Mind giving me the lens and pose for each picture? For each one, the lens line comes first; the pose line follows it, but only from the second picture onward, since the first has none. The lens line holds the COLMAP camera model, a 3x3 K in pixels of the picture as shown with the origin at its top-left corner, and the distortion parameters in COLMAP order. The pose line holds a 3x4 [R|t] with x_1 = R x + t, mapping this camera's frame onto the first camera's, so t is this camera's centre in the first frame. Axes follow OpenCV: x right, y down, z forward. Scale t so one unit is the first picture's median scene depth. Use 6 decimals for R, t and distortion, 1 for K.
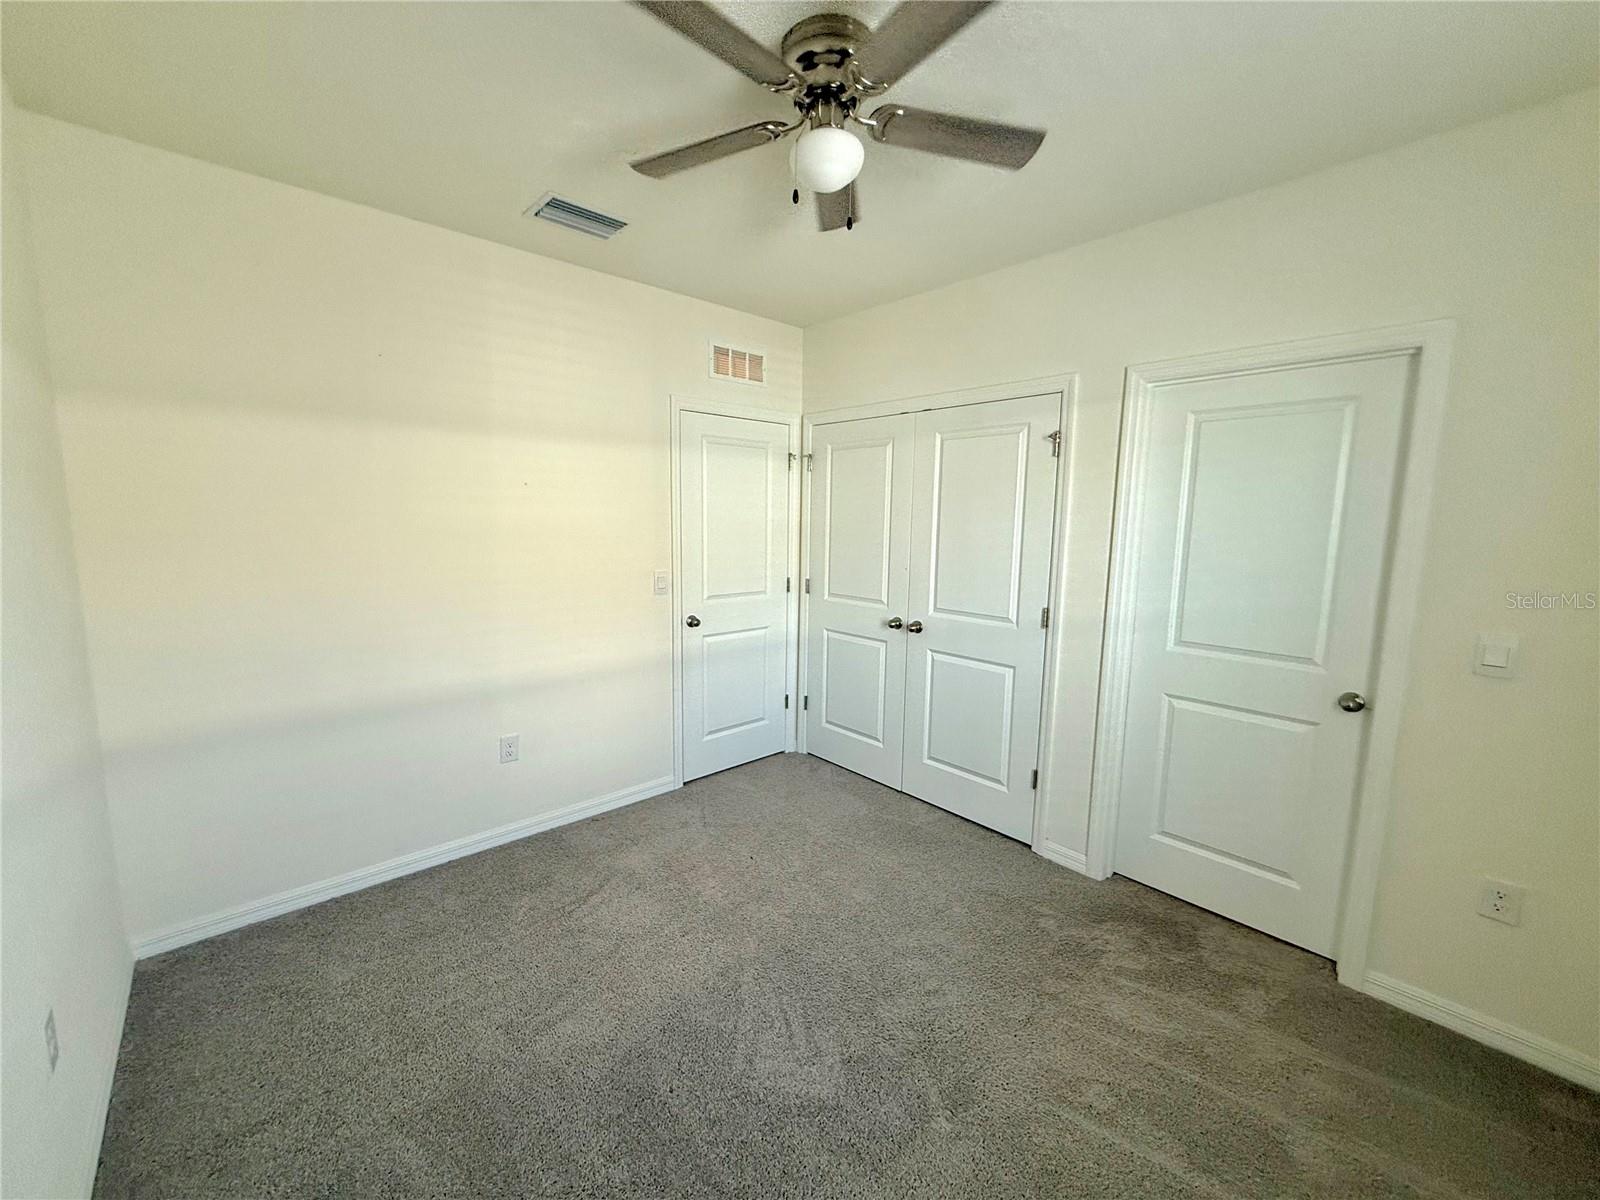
lens RADIAL K [[637.7, 0, 807.6], [0, 637.7, 598.7], [0, 0, 1]] dist [0.002567, -0.001040]
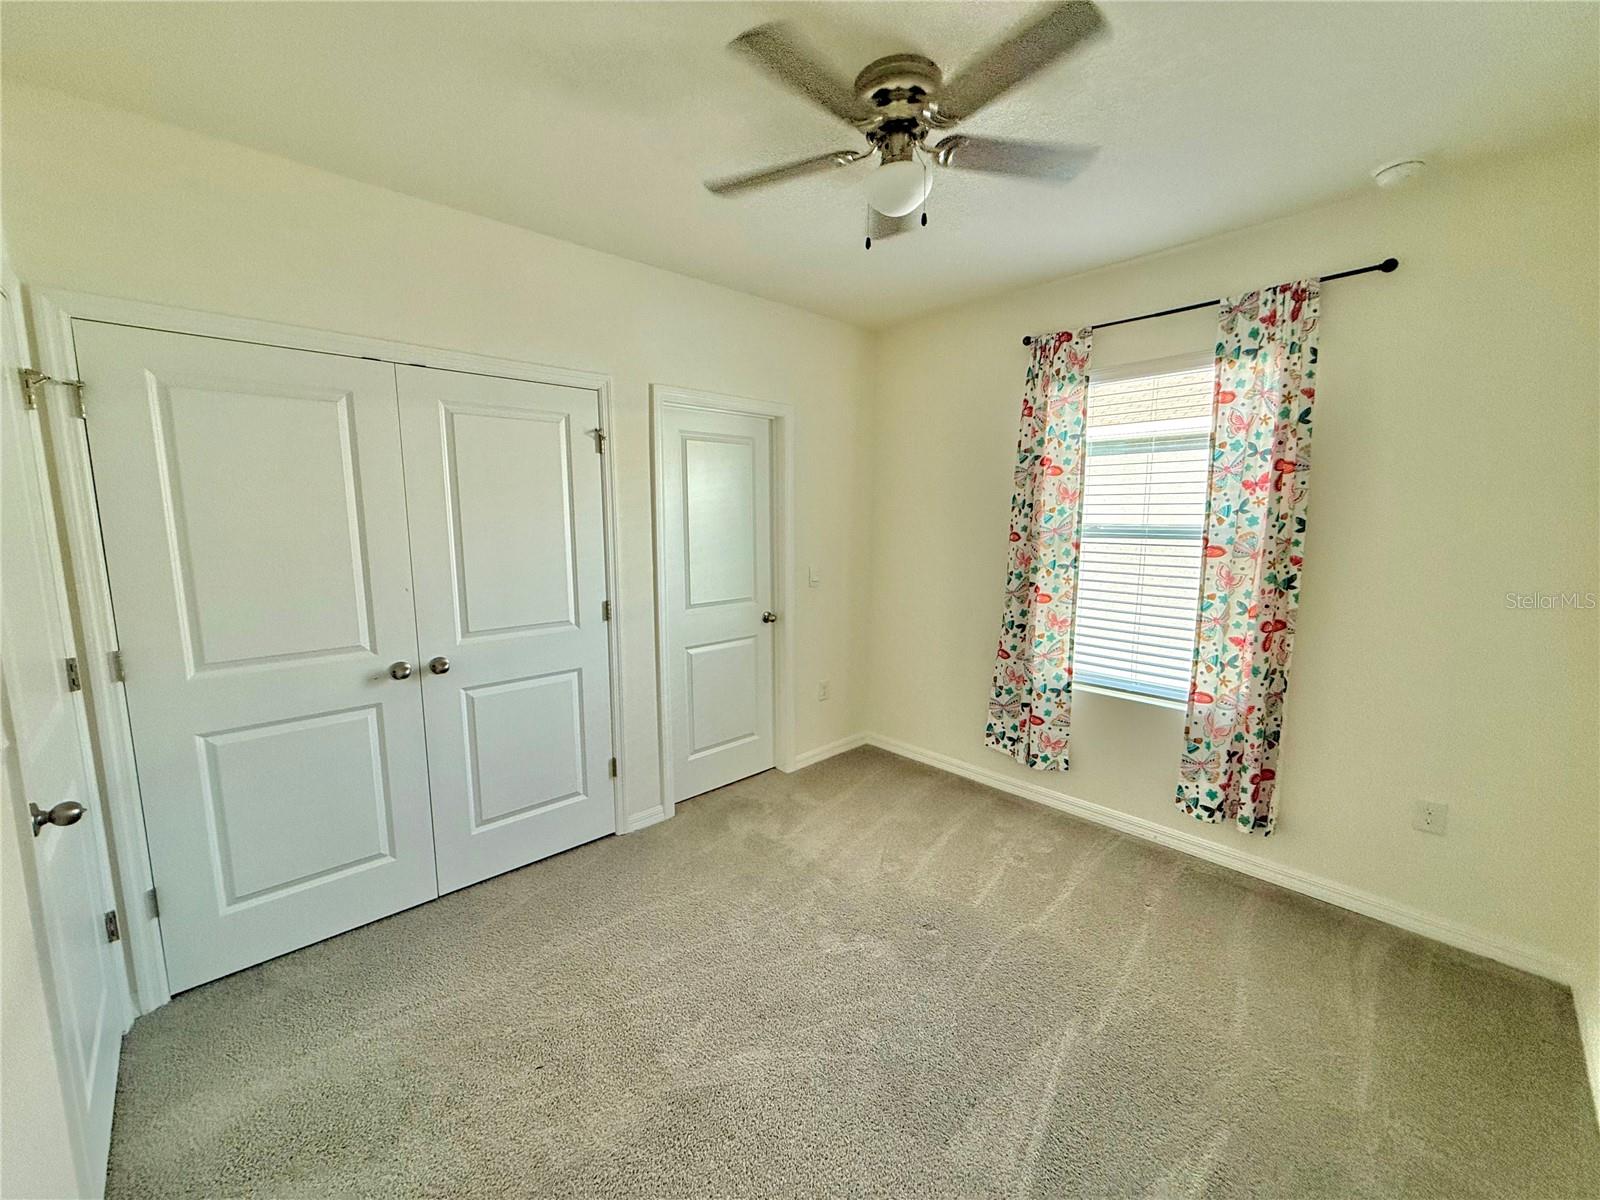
lens RADIAL K [[637.7, 0, 806.1], [0, 637.7, 600.2], [0, 0, 1]] dist [0.002567, -0.001040]
pose [[-0.016938, -0.154383, 0.987866, -0.621787], [0.127266, 0.979639, 0.155279, -0.100984], [-0.991724, 0.128352, 0.003054, 0.655080]]
